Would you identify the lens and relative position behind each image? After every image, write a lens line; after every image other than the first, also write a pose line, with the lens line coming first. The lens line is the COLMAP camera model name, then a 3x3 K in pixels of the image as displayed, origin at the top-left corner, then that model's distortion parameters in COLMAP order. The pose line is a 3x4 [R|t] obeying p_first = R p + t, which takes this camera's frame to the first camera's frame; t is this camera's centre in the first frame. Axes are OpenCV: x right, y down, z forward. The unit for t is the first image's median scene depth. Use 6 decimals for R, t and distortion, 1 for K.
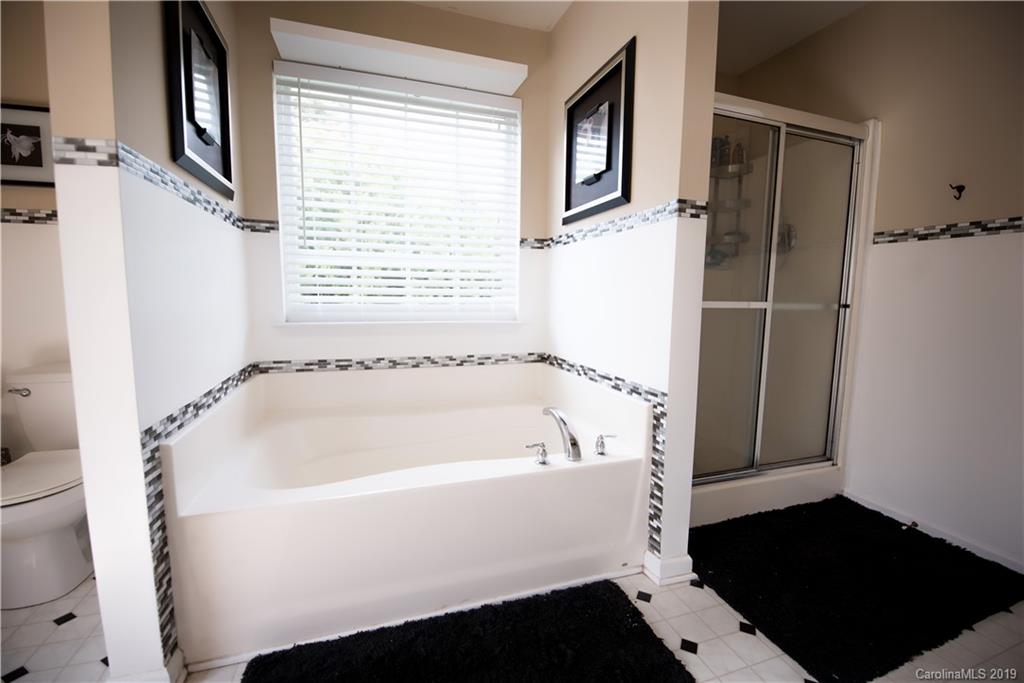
lens RADIAL K [[442.3, 0, 518.4], [0, 442.3, 339.5], [0, 0, 1]] dist [-0.019595, -0.002613]
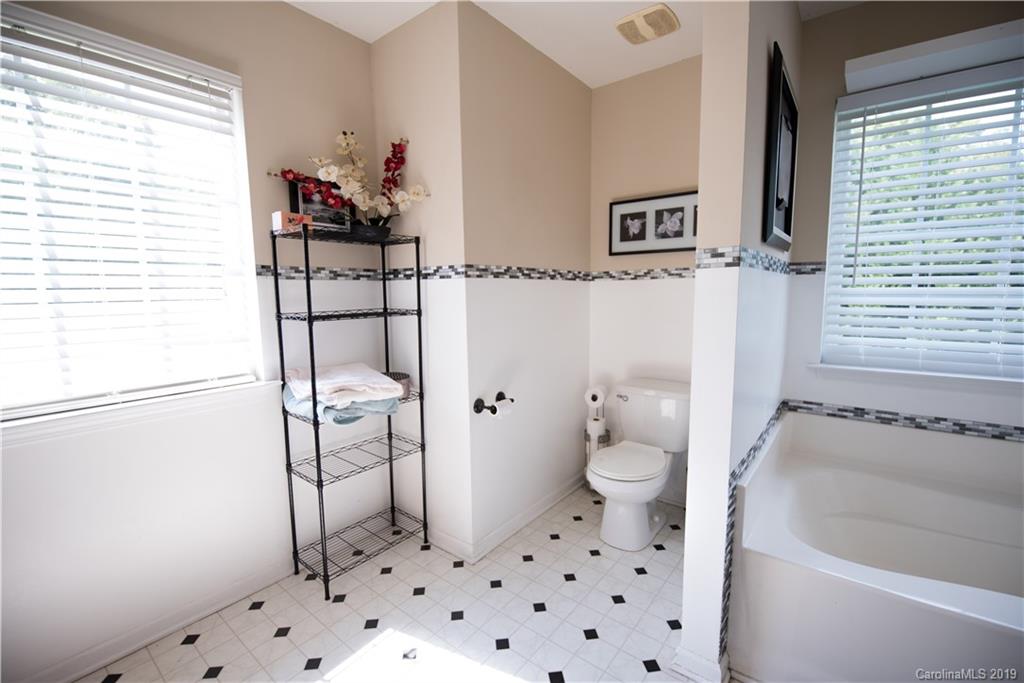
lens RADIAL K [[442.3, 0, 511.2], [0, 442.3, 341.1], [0, 0, 1]] dist [-0.019595, -0.002613]
pose [[0.530602, 0.078717, -0.843958, -0.085727], [-0.073441, 0.996203, 0.046744, -0.090194], [0.844433, 0.037179, 0.534369, -0.107437]]
